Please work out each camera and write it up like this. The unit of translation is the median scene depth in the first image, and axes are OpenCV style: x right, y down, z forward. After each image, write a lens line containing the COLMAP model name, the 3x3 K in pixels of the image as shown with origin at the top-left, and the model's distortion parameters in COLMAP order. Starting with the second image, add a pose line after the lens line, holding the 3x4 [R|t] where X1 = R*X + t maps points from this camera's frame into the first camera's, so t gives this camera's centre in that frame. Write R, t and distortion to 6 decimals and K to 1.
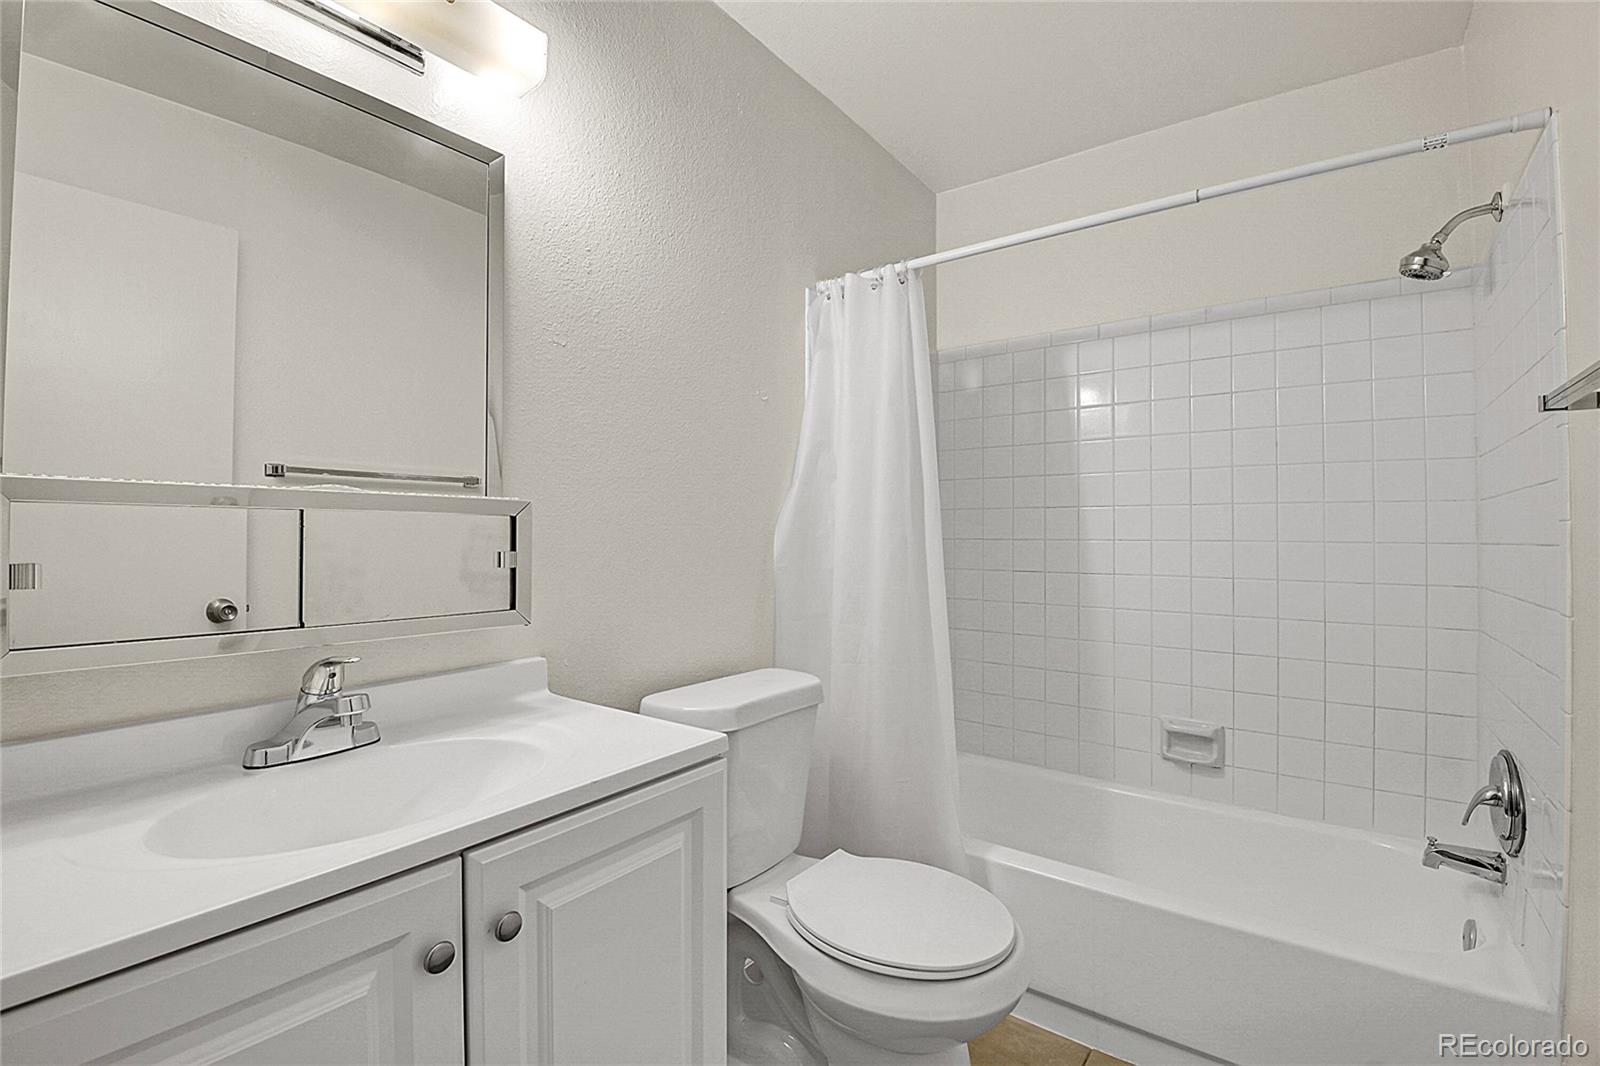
lens RADIAL K [[716.9, 0, 809.0], [0, 716.9, 527.9], [0, 0, 1]] dist [0.020643, -0.024564]
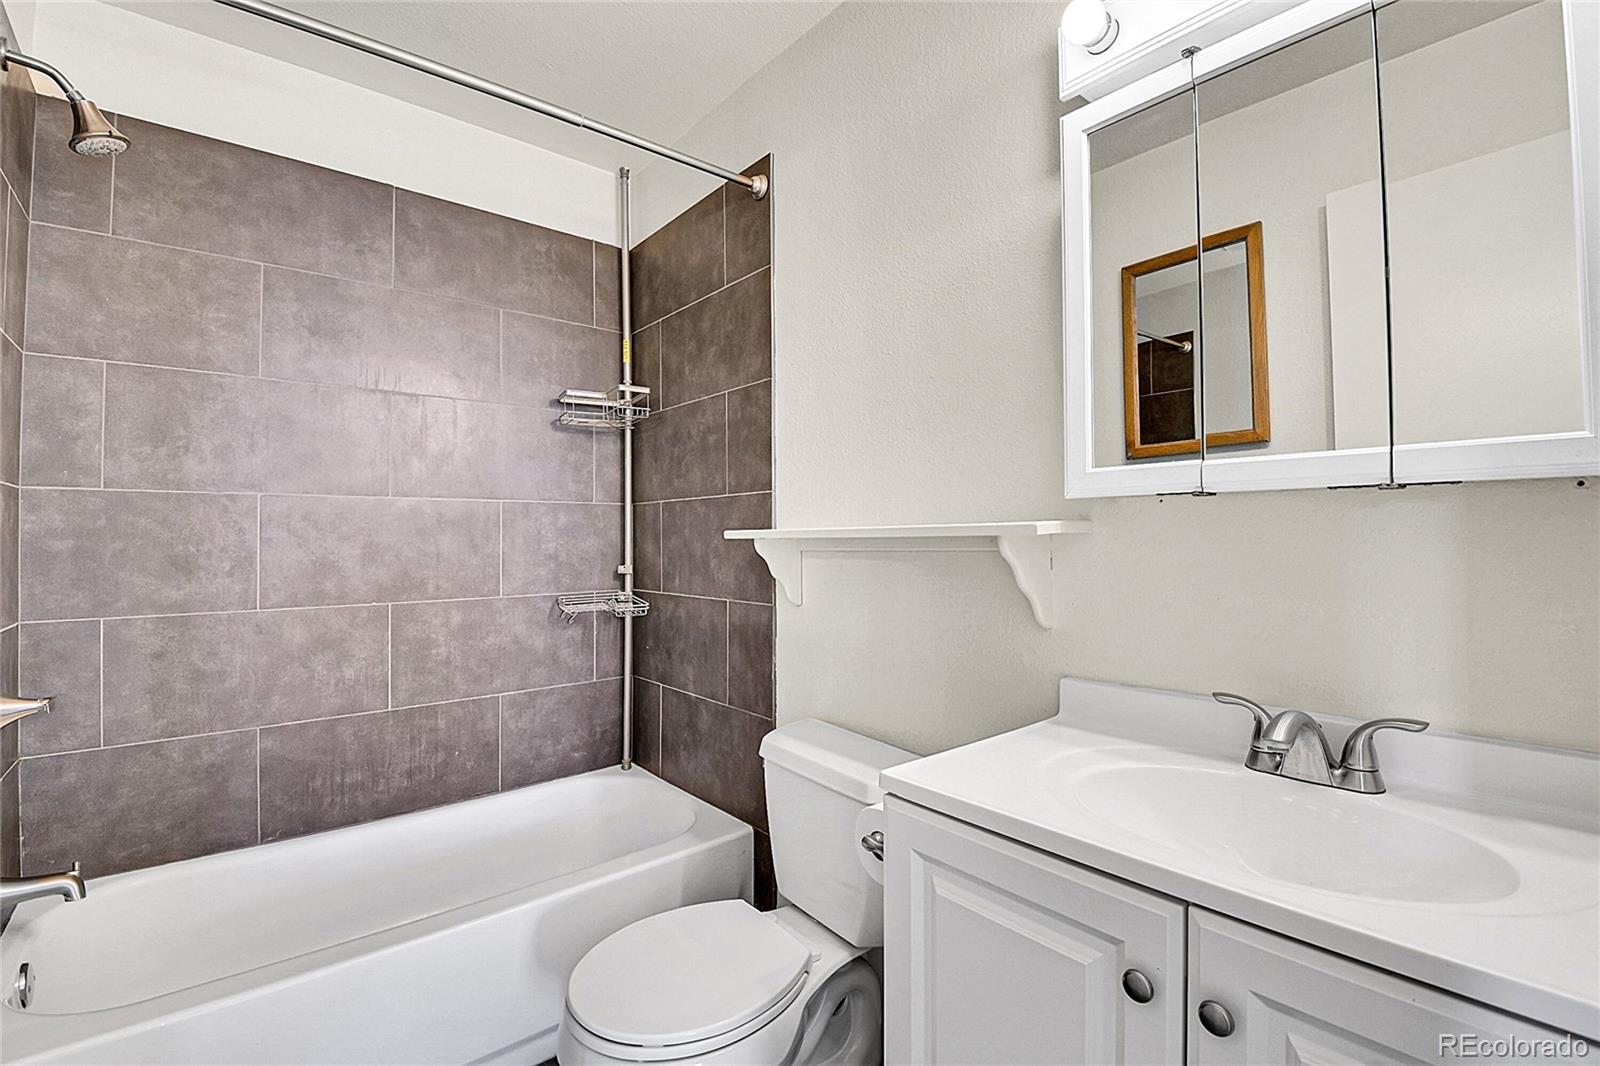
lens RADIAL K [[716.9, 0, 809.0], [0, 716.9, 527.9], [0, 0, 1]] dist [0.020643, -0.024564]
pose [[-0.239762, -0.016205, -0.970696, 0.494237], [0.008543, 0.999787, -0.018801, 0.004196], [0.970794, -0.012800, -0.239573, 0.770189]]
